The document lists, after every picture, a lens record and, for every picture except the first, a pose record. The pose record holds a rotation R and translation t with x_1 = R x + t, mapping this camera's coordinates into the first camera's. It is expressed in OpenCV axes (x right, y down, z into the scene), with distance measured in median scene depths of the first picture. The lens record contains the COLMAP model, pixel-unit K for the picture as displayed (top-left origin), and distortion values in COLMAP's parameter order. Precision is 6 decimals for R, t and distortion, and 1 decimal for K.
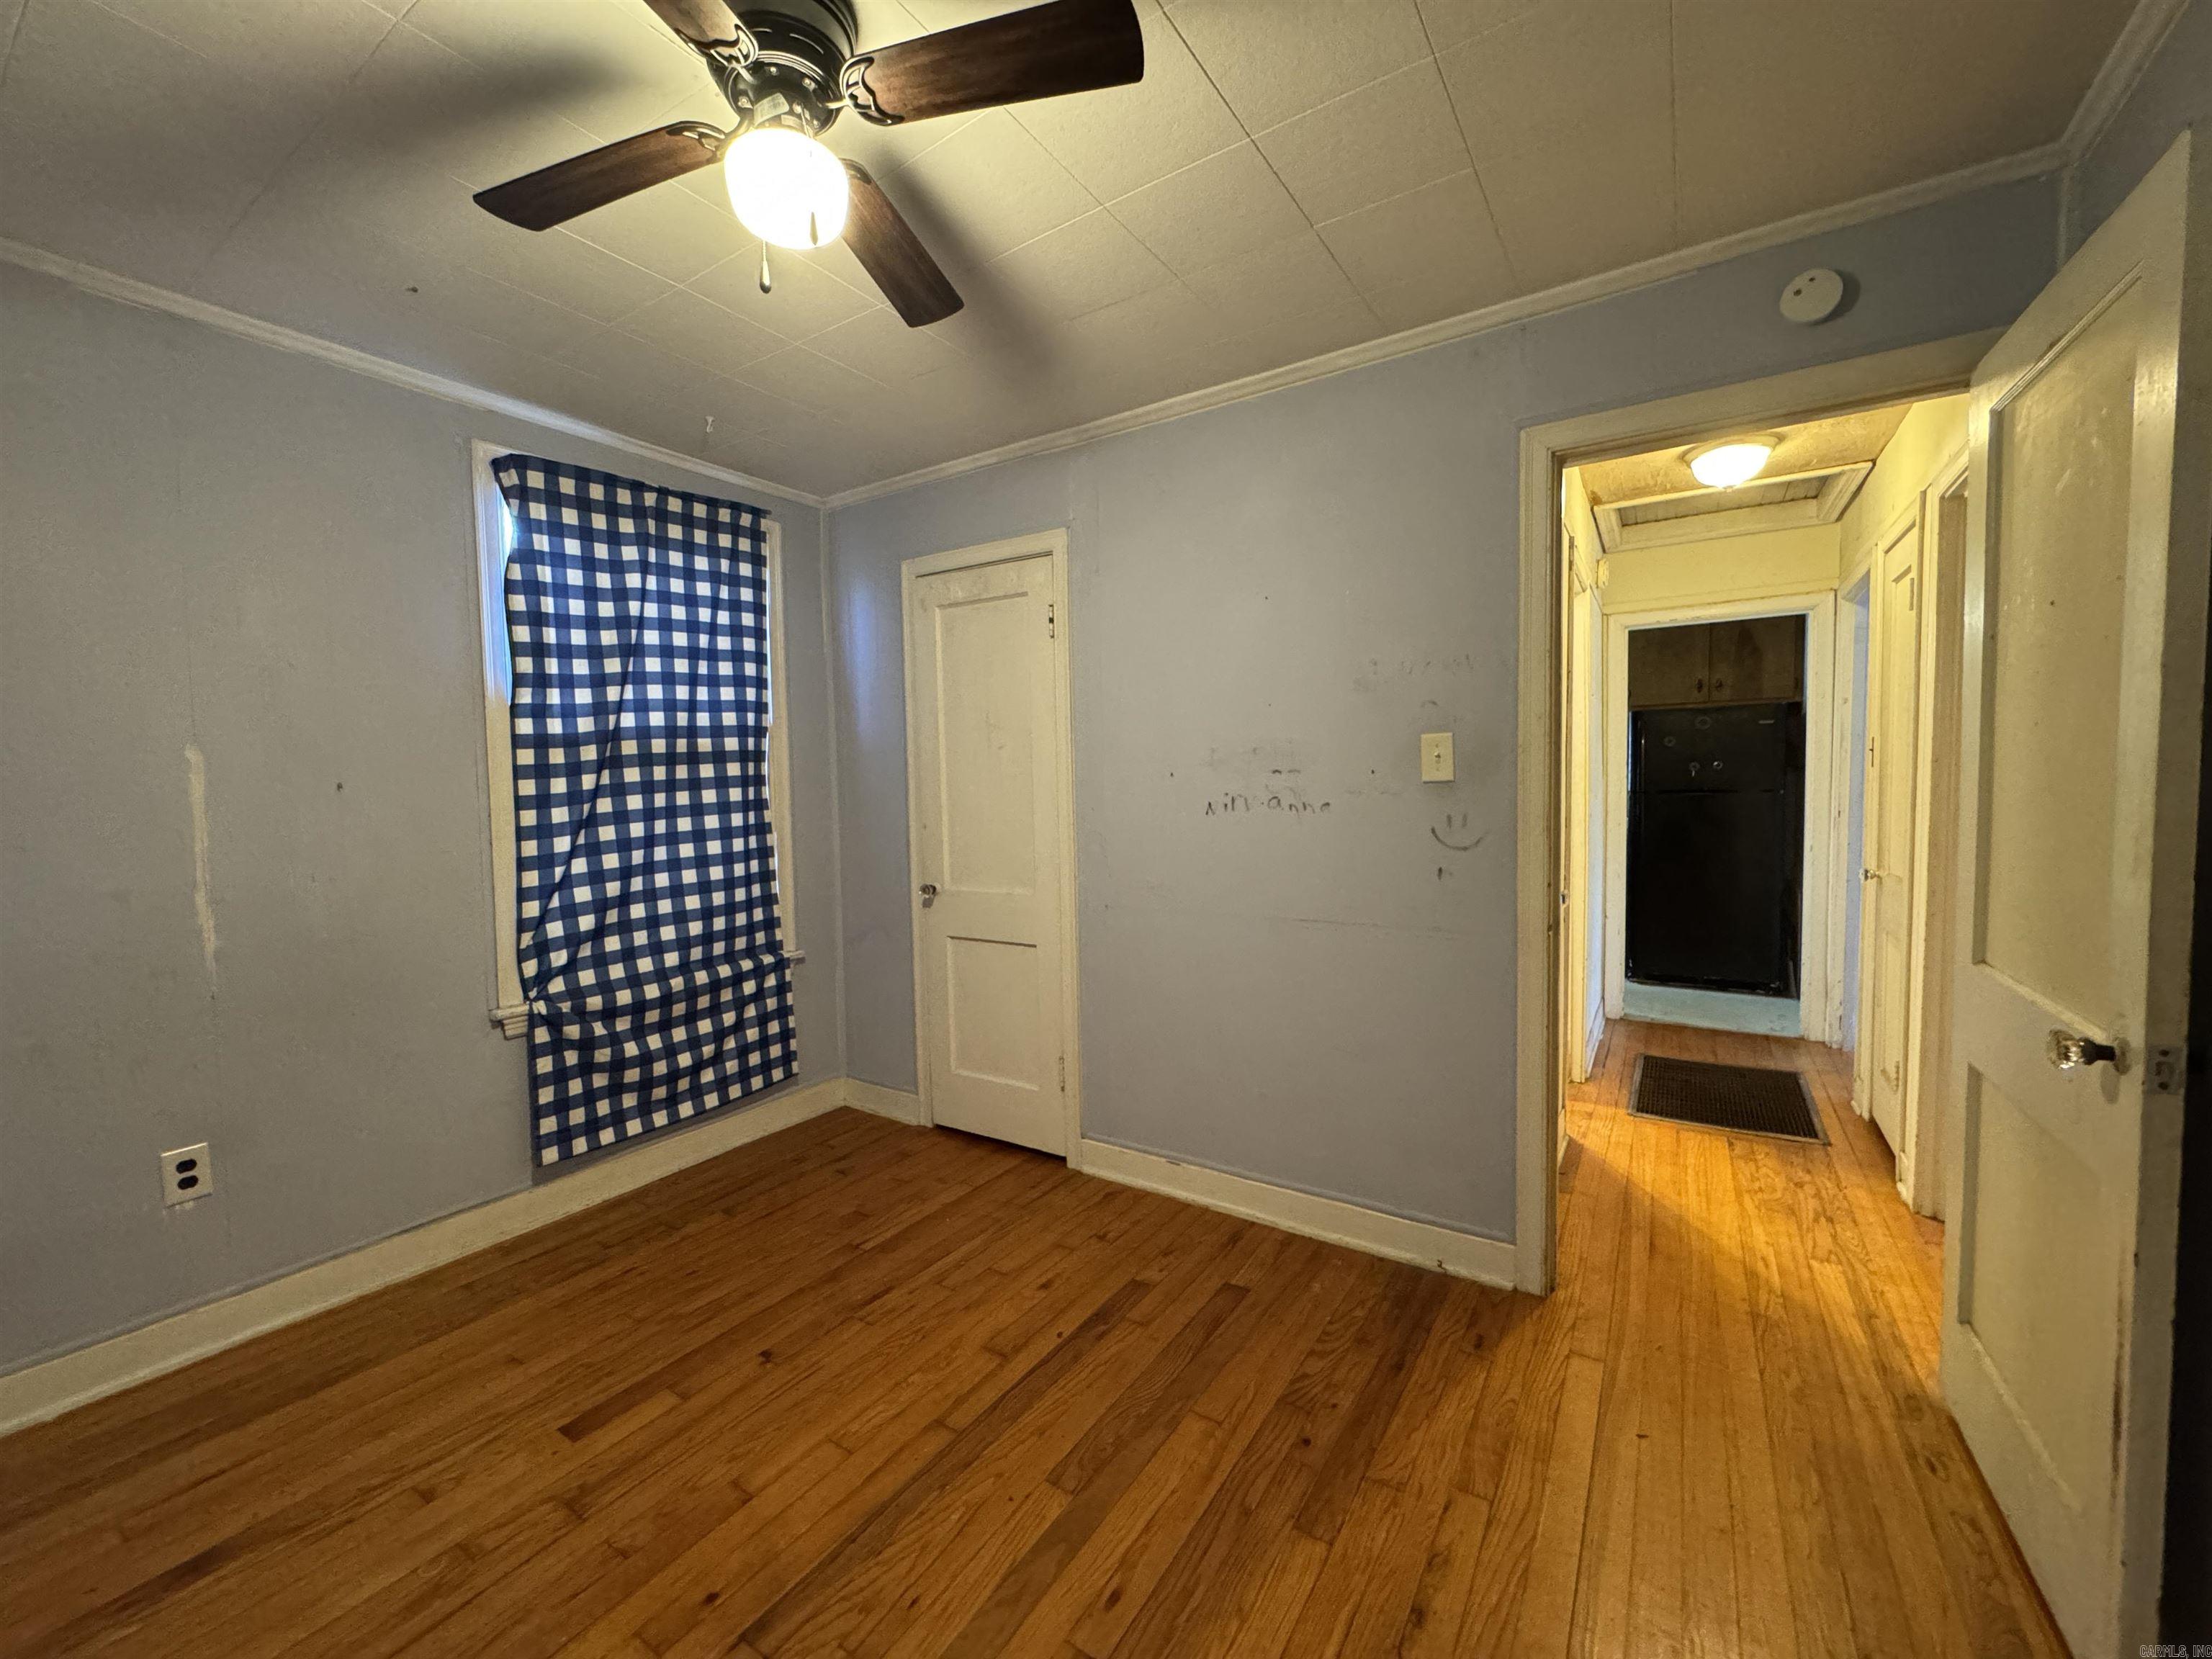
lens RADIAL K [[880.8, 0, 1104.1], [0, 880.8, 827.2], [0, 0, 1]] dist [-0.003815, 0.000561]
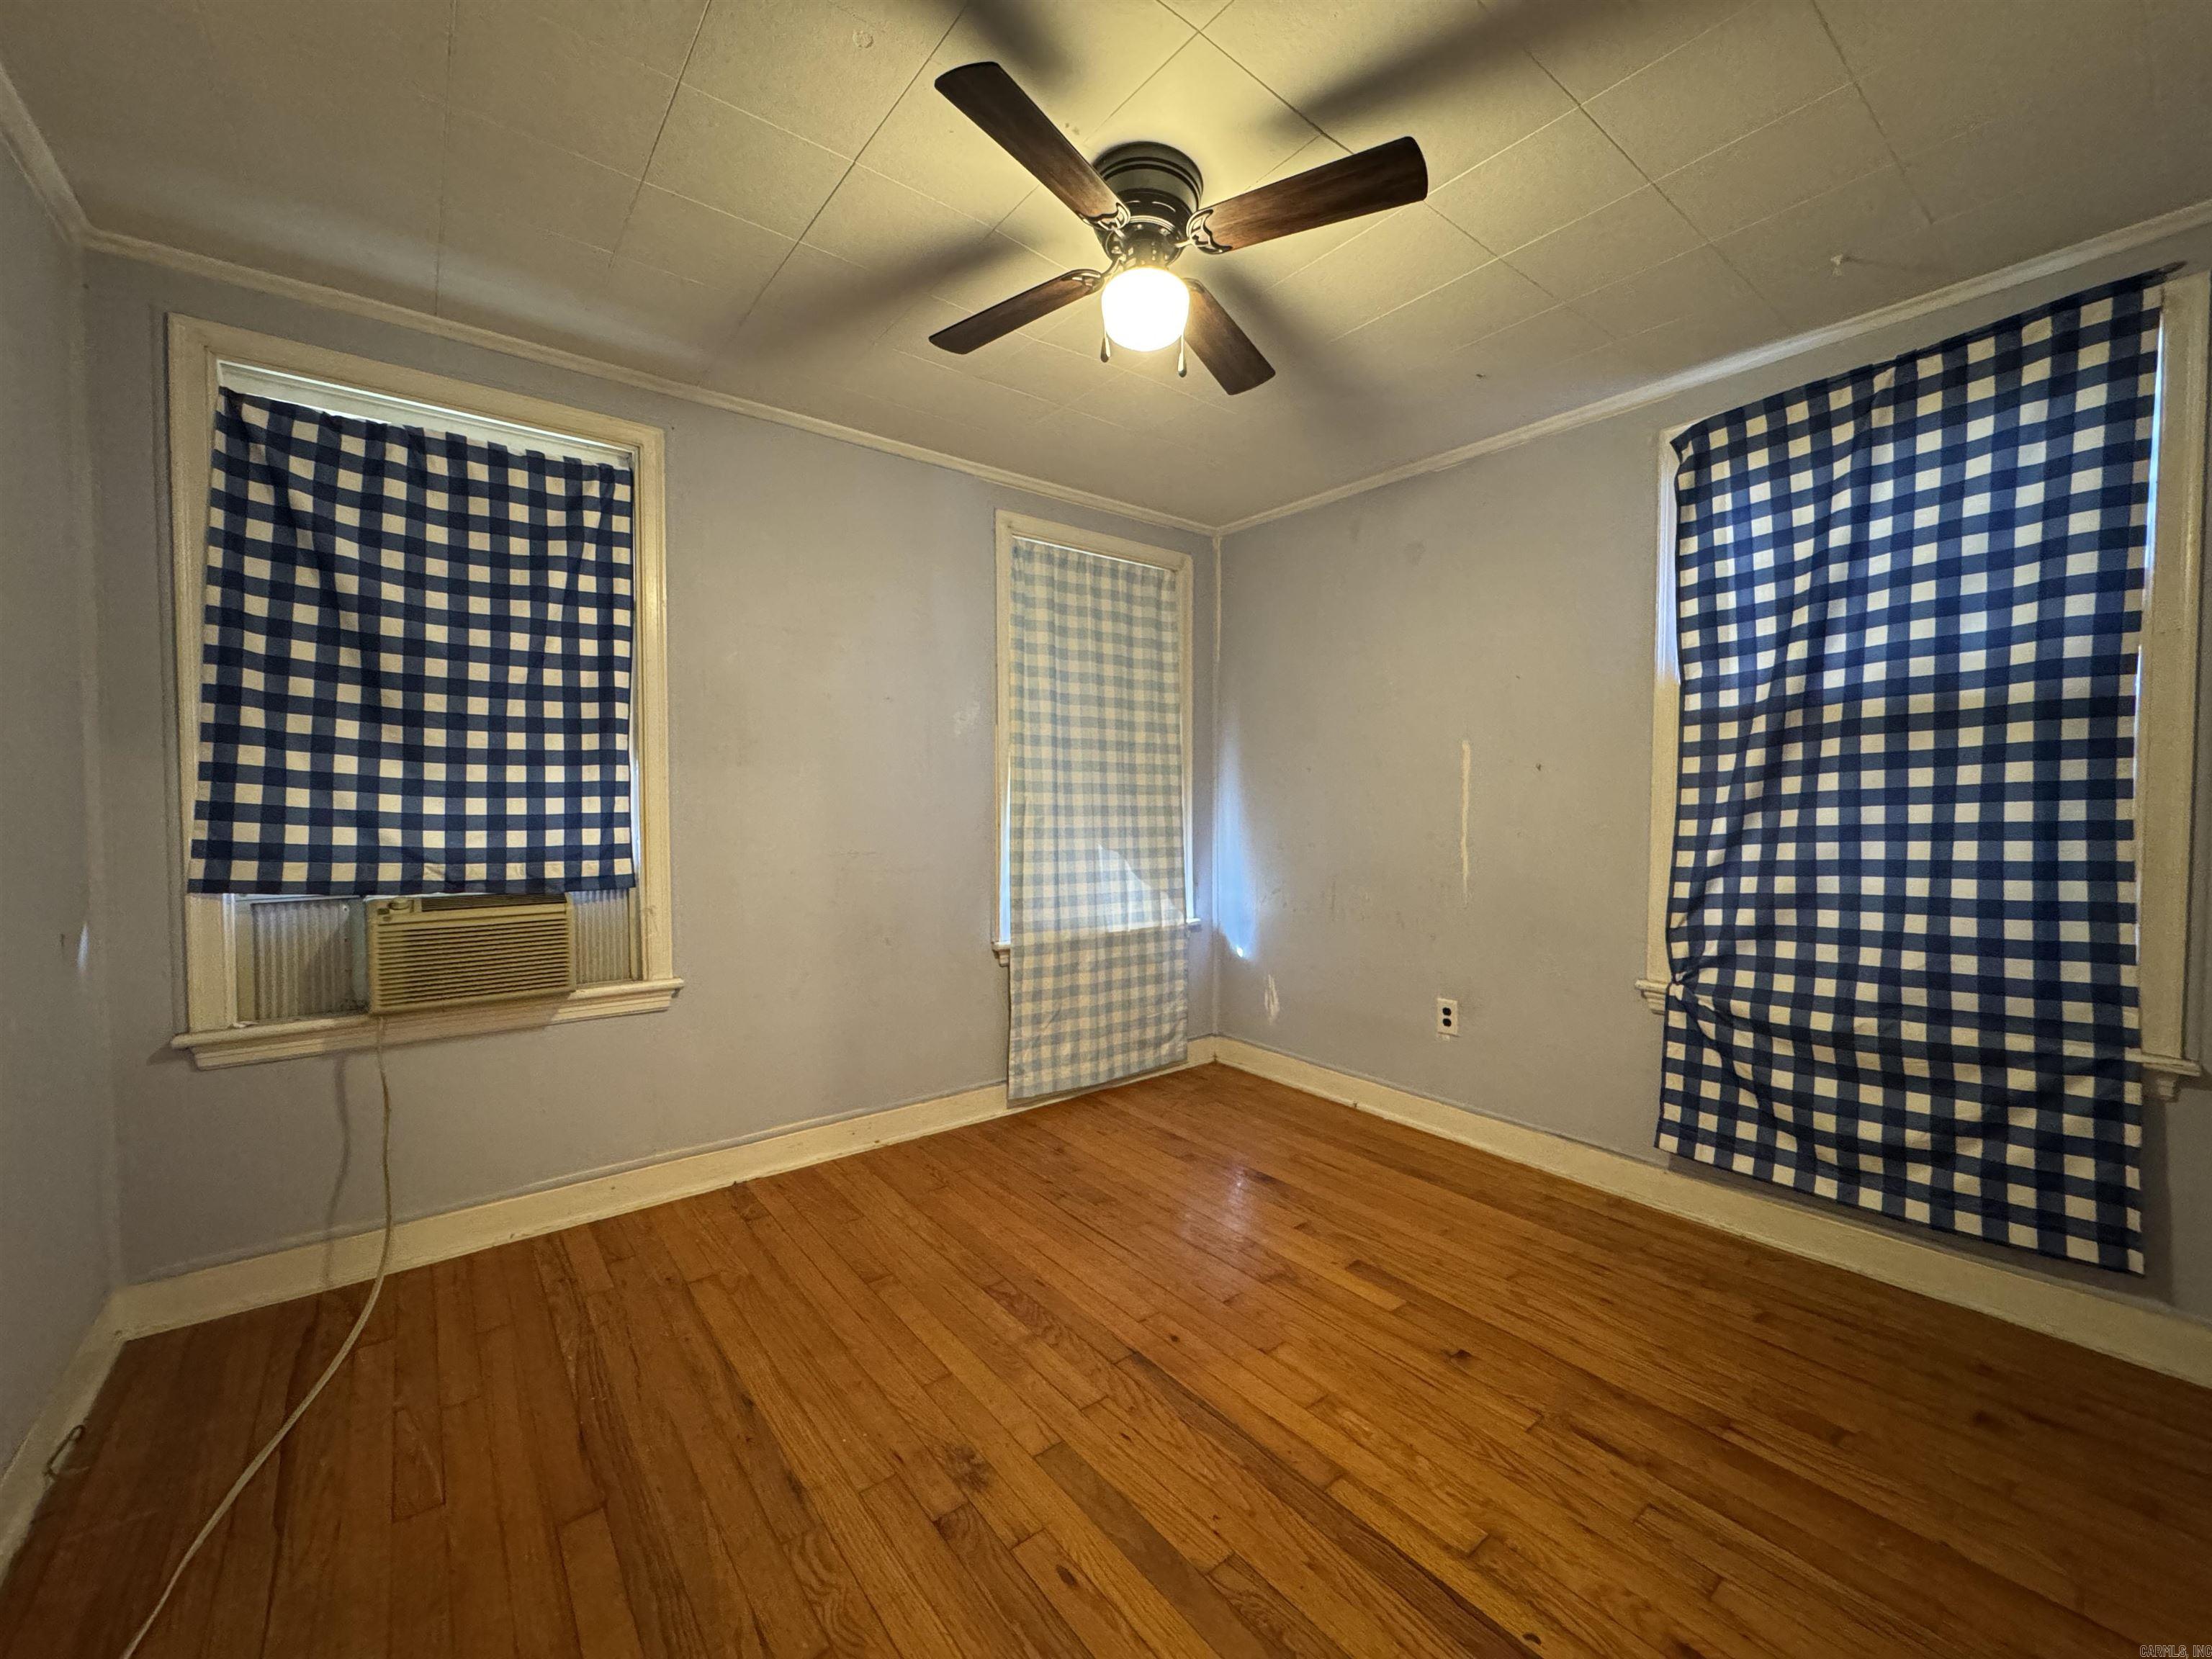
lens RADIAL K [[880.8, 0, 1104.1], [0, 880.8, 827.2], [0, 0, 1]] dist [-0.003815, 0.000561]
pose [[-0.316034, 0.048653, -0.947500, 0.482126], [-0.042710, 0.996942, 0.065438, -0.012989], [0.947786, 0.061148, -0.312990, 0.703213]]
